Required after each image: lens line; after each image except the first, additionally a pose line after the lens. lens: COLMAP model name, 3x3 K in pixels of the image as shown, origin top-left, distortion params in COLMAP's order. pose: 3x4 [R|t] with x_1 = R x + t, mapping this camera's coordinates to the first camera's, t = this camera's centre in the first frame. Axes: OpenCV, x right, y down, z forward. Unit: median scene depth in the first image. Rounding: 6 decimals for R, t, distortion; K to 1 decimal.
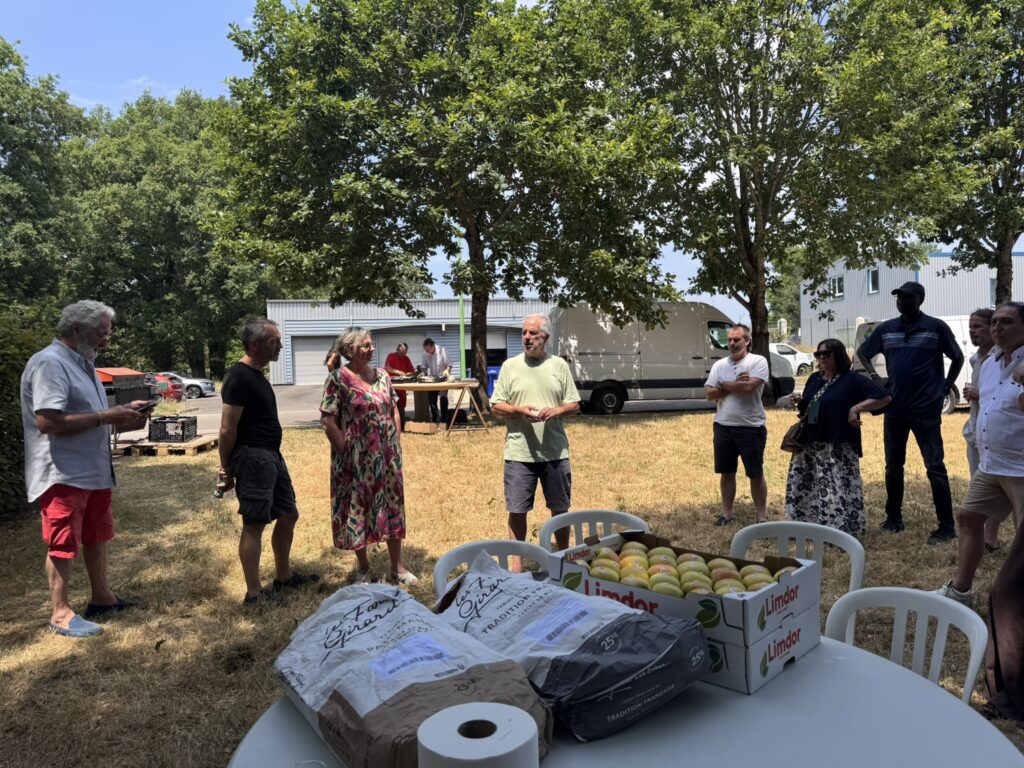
lens RADIAL K [[721.9, 0, 518.0], [0, 721.9, 385.6], [0, 0, 1]] dist [0.043090, -0.055831]
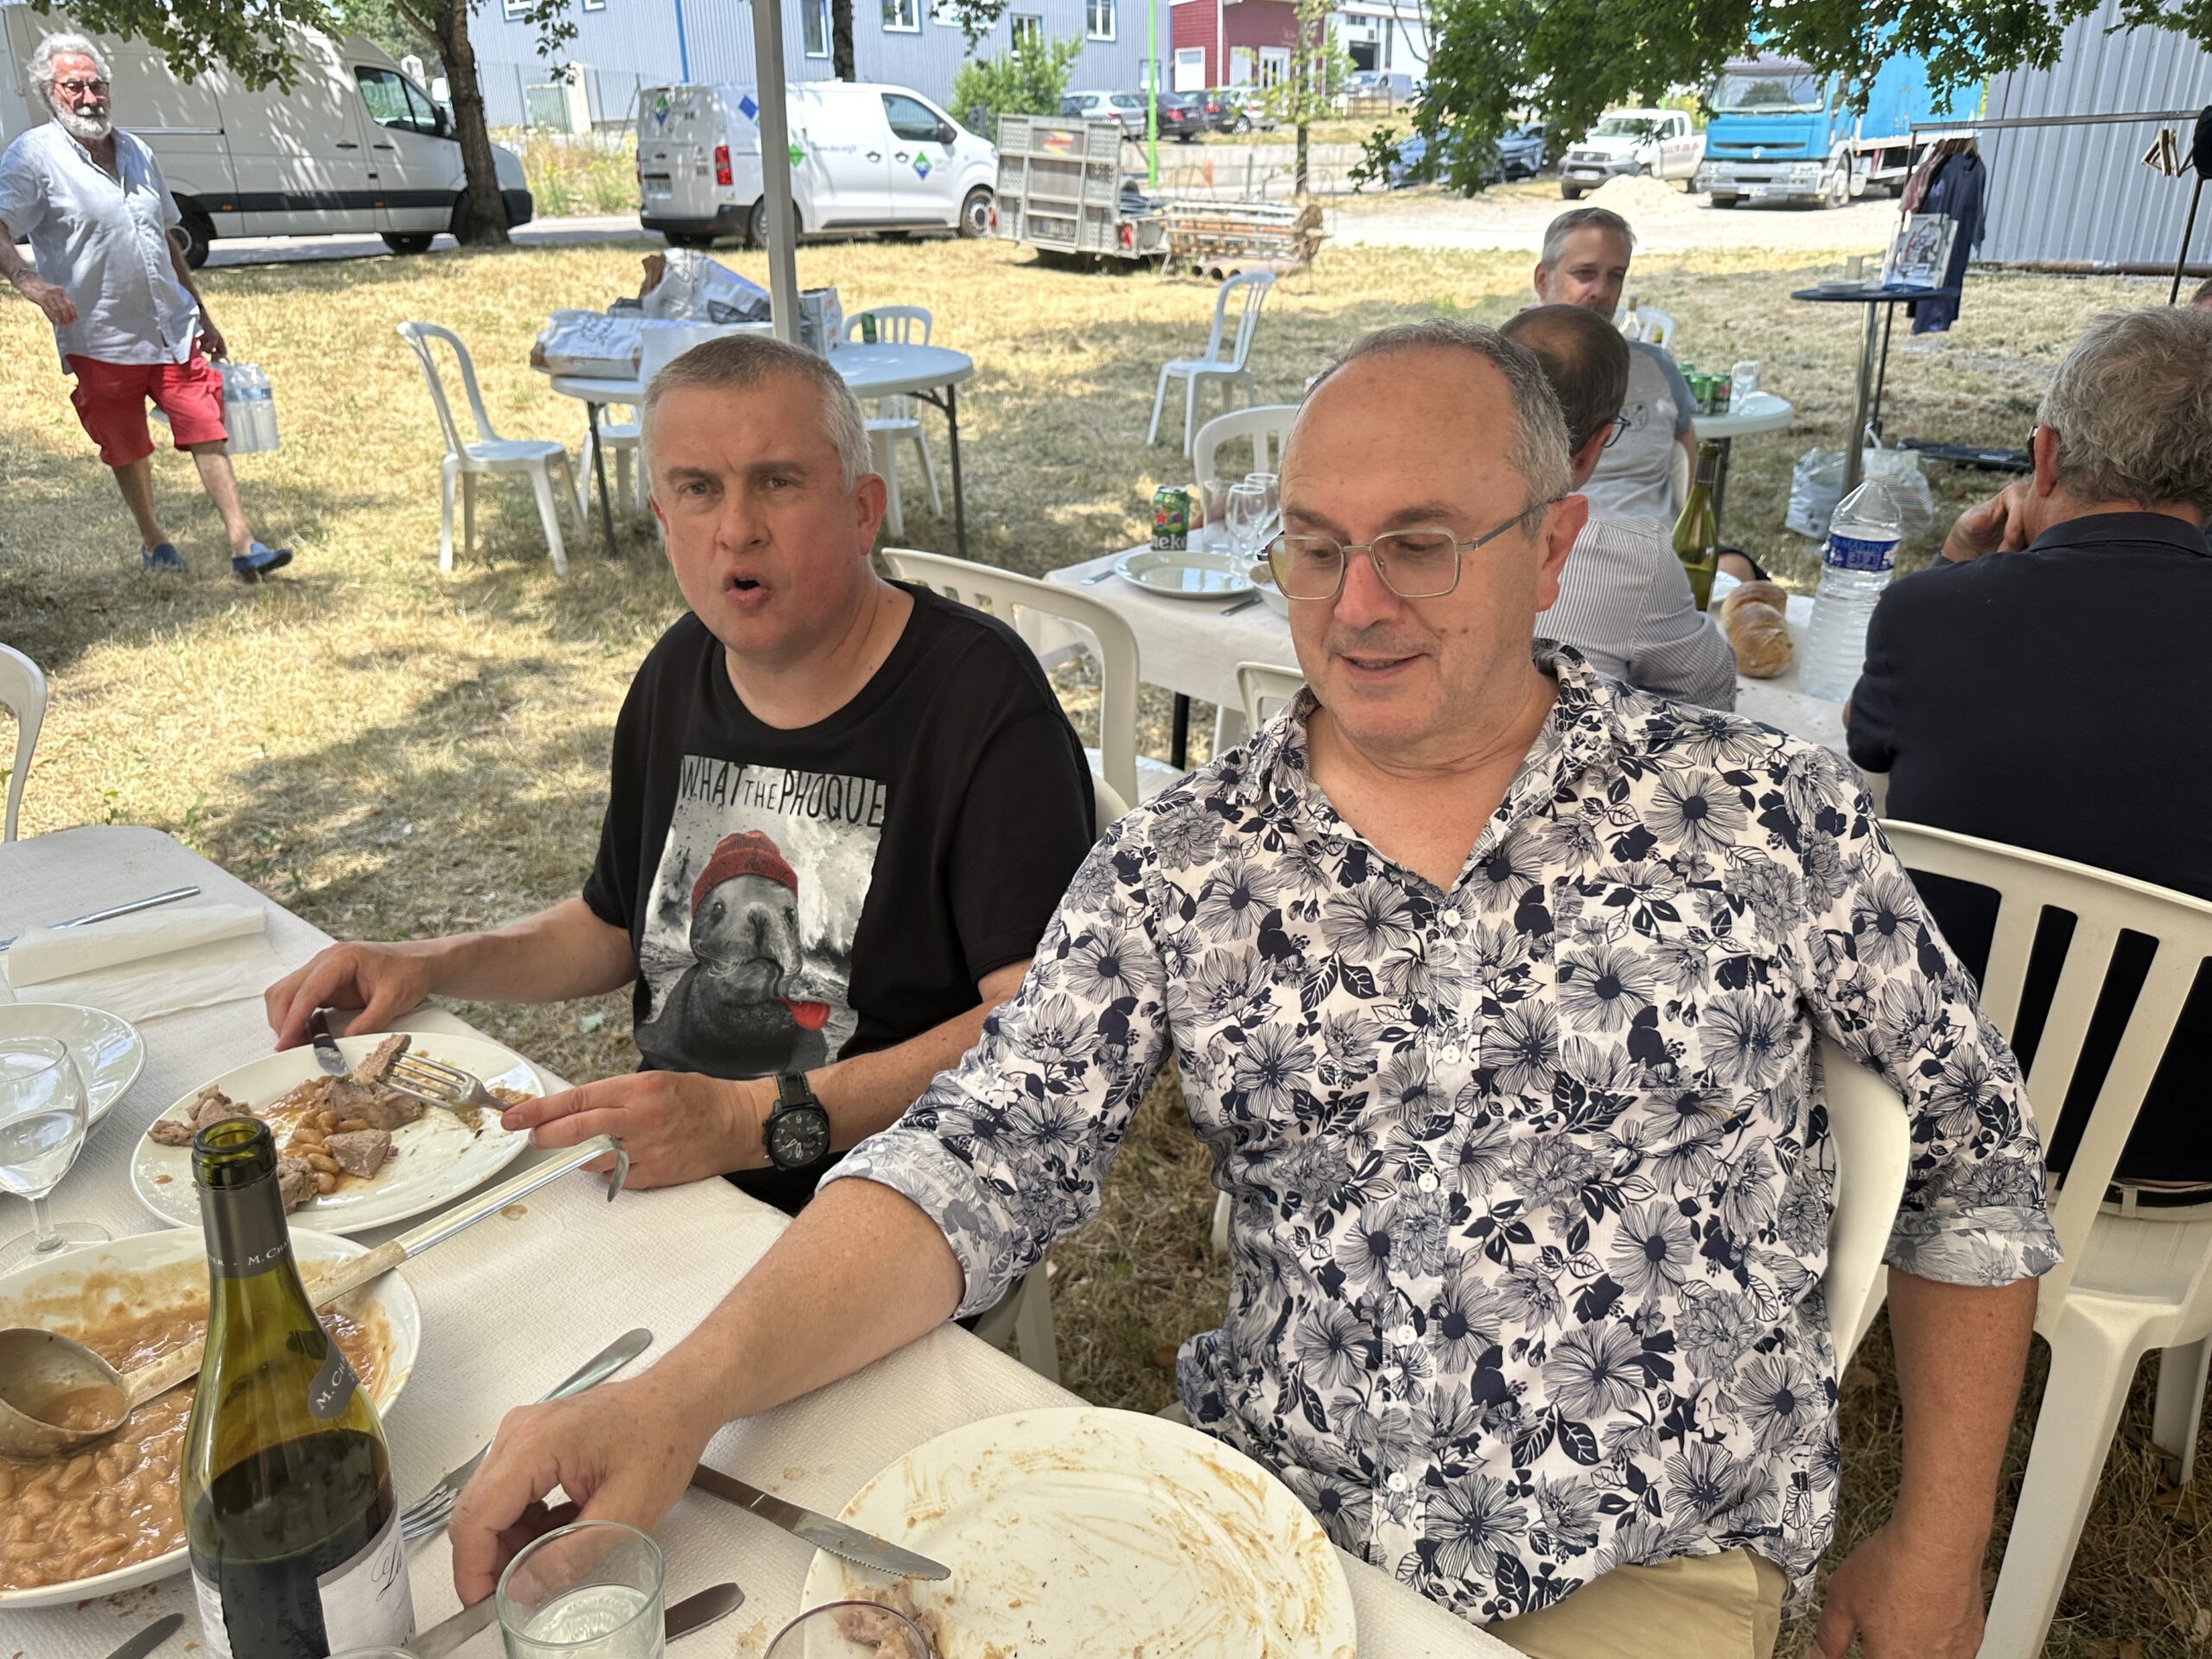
lens RADIAL K [[1593.1, 0, 1104.5], [0, 1593.1, 830.7], [0, 0, 1]] dist [0.005130, -0.011994]
pose [[0.734813, -0.246989, 0.631702, -0.248646], [0.006631, 0.933913, 0.357438, 0.018876], [-0.678238, -0.258461, 0.687889, -0.356061]]
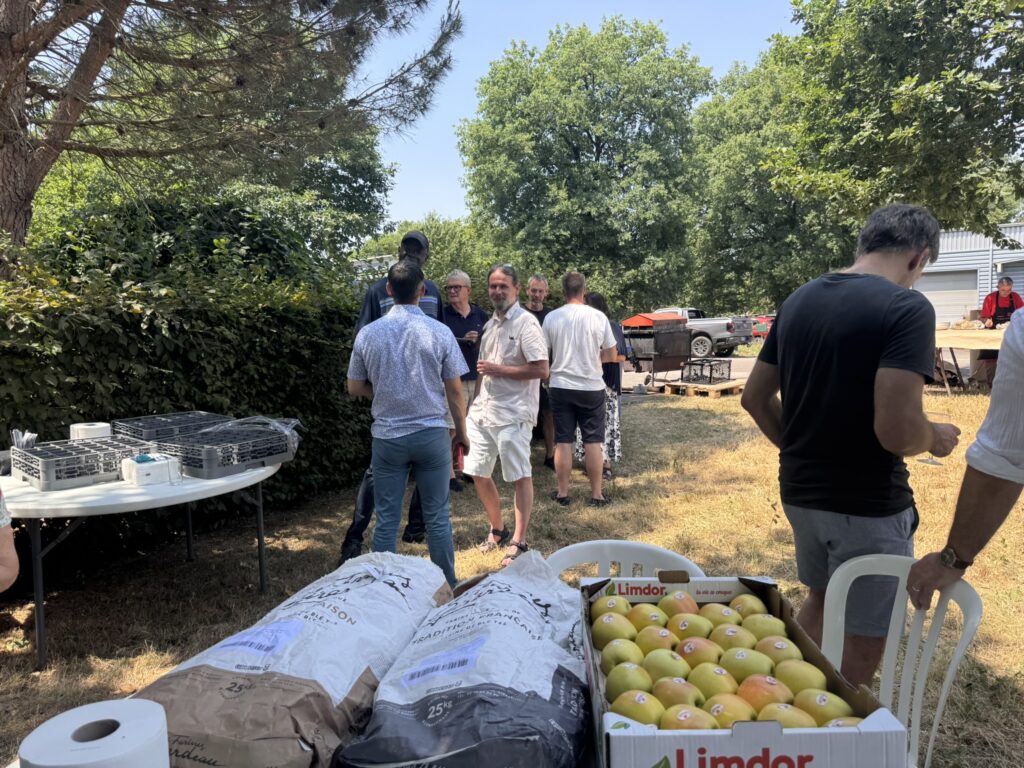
lens RADIAL K [[721.9, 0, 511.3], [0, 721.9, 393.4], [0, 0, 1]] dist [0.043090, -0.055831]
pose [[0.676009, 0.080260, -0.732510, 0.094753], [-0.012186, 0.995133, 0.097790, -0.006596], [0.736793, -0.057180, 0.673696, 0.076085]]
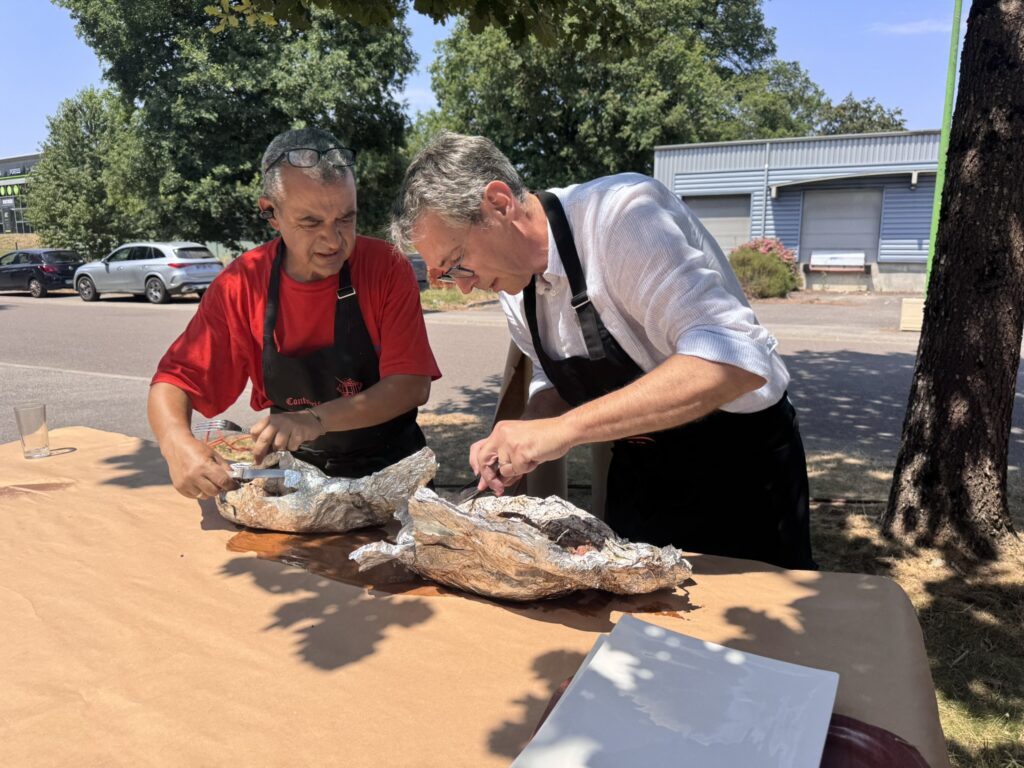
lens RADIAL K [[721.9, 0, 502.6], [0, 721.9, 399.8], [0, 0, 1]] dist [0.043090, -0.055831]
pose [[0.816088, 0.144972, -0.559450, -0.053939], [-0.032281, 0.977950, 0.206330, -0.043159], [0.577026, -0.150323, 0.802773, 1.026555]]
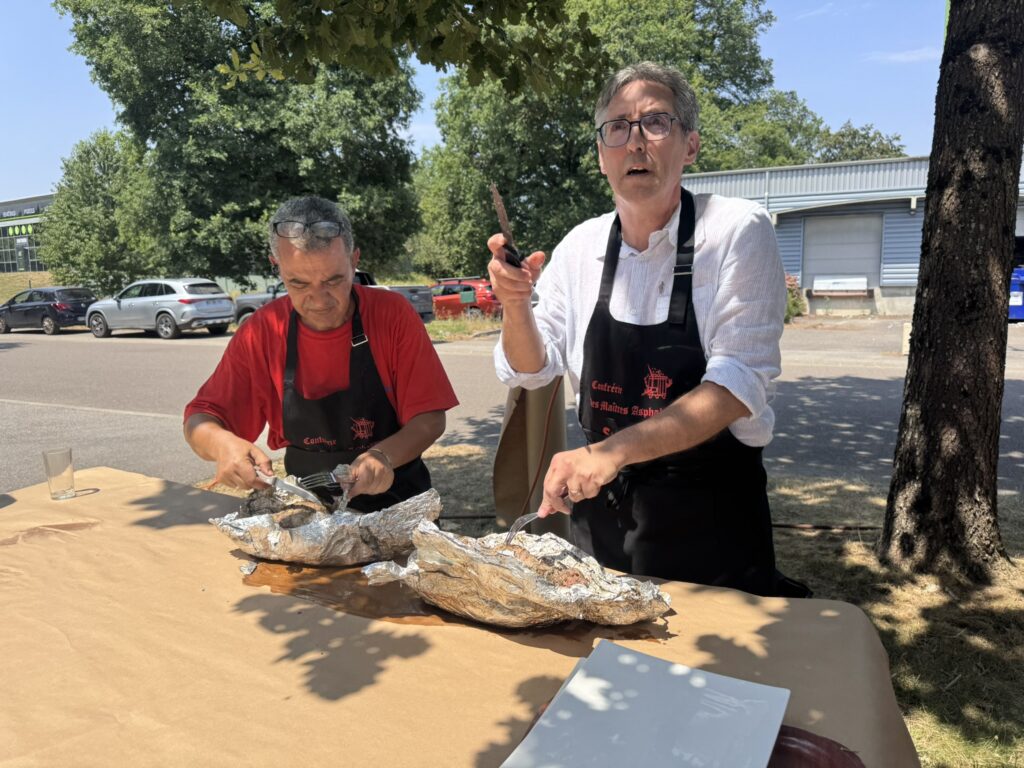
lens RADIAL K [[721.9, 0, 502.0], [0, 721.9, 393.9], [0, 0, 1]] dist [0.043090, -0.055831]
pose [[0.811760, 0.106458, -0.574206, -0.048926], [-0.016008, 0.986931, 0.160346, -0.046137], [0.583772, -0.120971, 0.802855, 1.022235]]
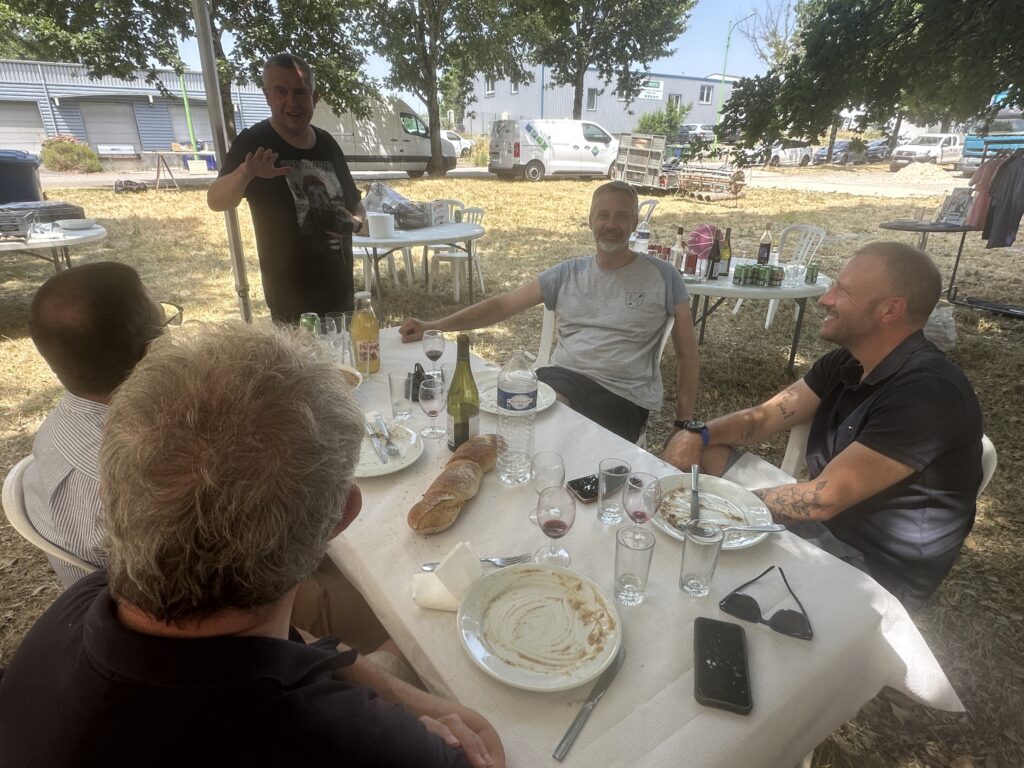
lens RADIAL K [[584.7, 0, 509.0], [0, 584.7, 388.1], [0, 0, 1]] dist [0.007549, -0.007050]
pose [[0.905173, -0.129801, 0.404738, -0.118031], [-0.022633, 0.936159, 0.350847, 0.014419], [-0.424440, -0.326738, 0.844448, -0.360423]]
